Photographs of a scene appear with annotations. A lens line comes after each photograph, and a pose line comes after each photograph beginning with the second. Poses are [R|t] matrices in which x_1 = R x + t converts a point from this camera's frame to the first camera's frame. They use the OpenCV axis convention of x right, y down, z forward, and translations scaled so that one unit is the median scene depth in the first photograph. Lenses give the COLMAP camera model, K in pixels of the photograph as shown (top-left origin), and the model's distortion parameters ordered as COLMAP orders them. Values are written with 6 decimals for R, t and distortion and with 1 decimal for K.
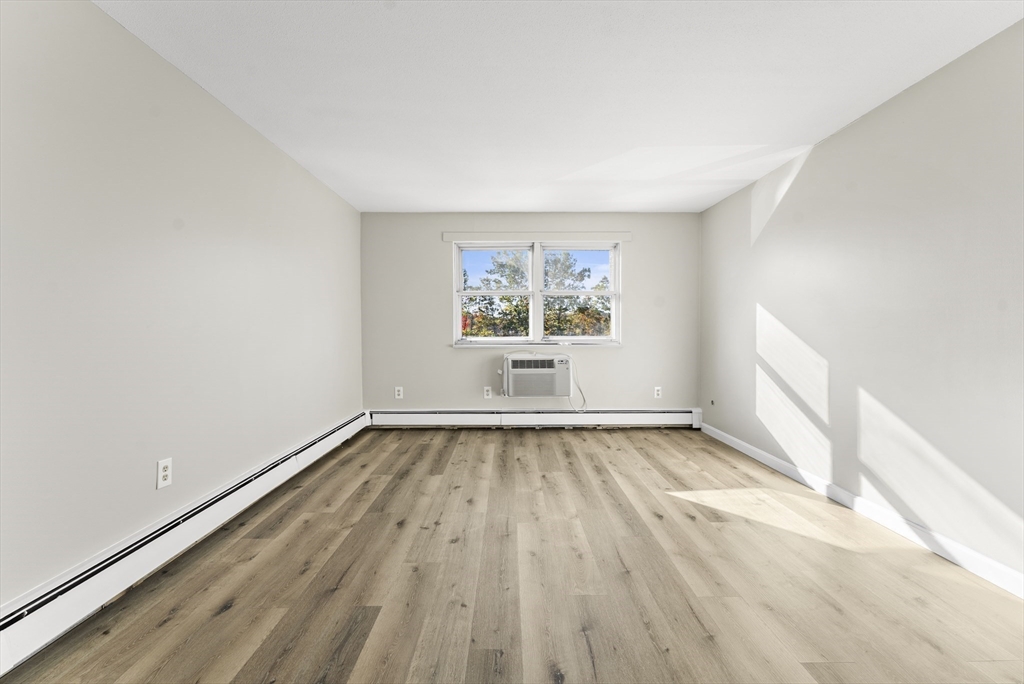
lens RADIAL K [[434.8, 0, 511.2], [0, 434.8, 334.2], [0, 0, 1]] dist [0.000854, 0.000019]
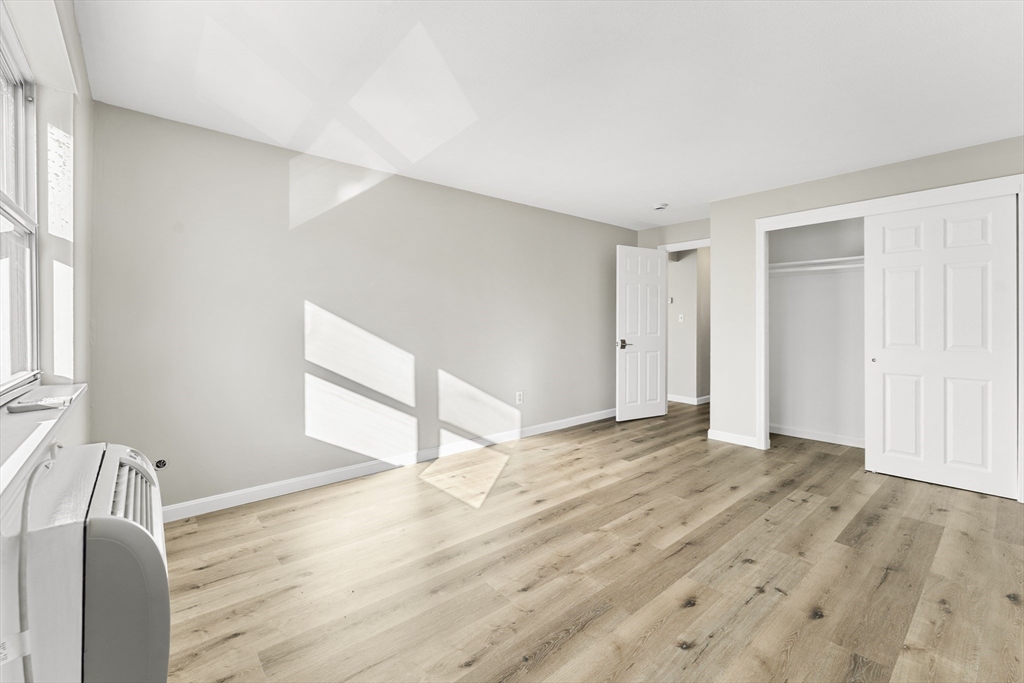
lens RADIAL K [[434.8, 0, 511.2], [0, 434.8, 333.7], [0, 0, 1]] dist [0.000854, 0.000019]
pose [[-0.648647, -0.017394, 0.760891, -0.382279], [0.010952, 0.999422, 0.032183, -0.036689], [-0.761011, 0.029208, -0.648081, 1.508879]]
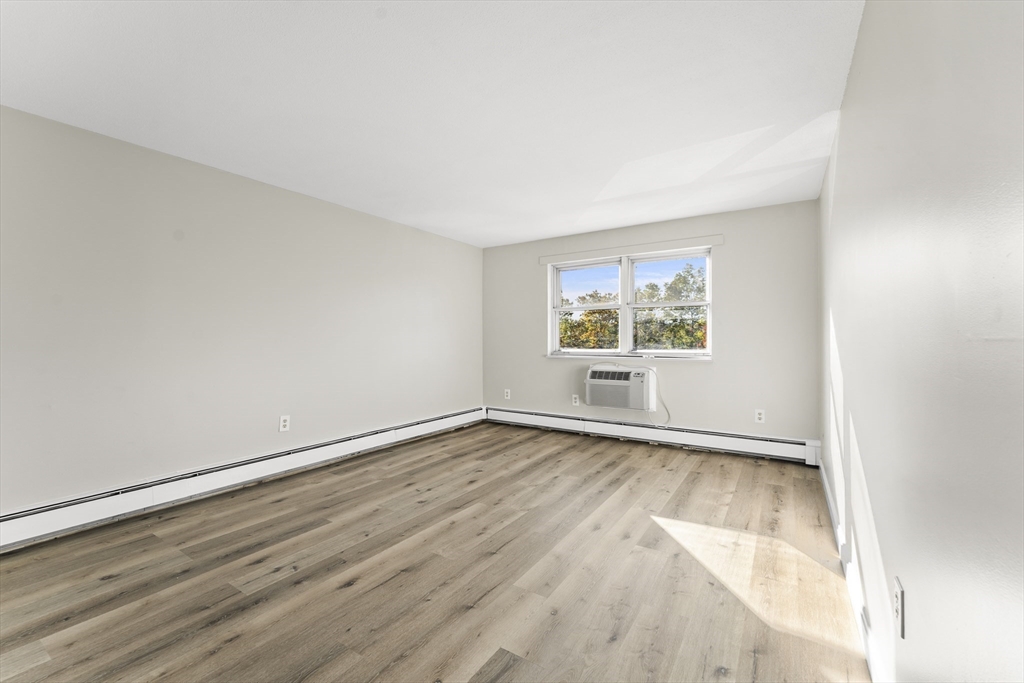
lens RADIAL K [[421.6, 0, 507.3], [0, 421.6, 335.2], [0, 0, 1]] dist [0.000689, -0.000058]
pose [[0.831401, -0.004233, -0.555656, 0.614358], [-0.007658, 0.999789, -0.019074, -0.008978], [0.555620, 0.020113, 0.831193, 0.049176]]
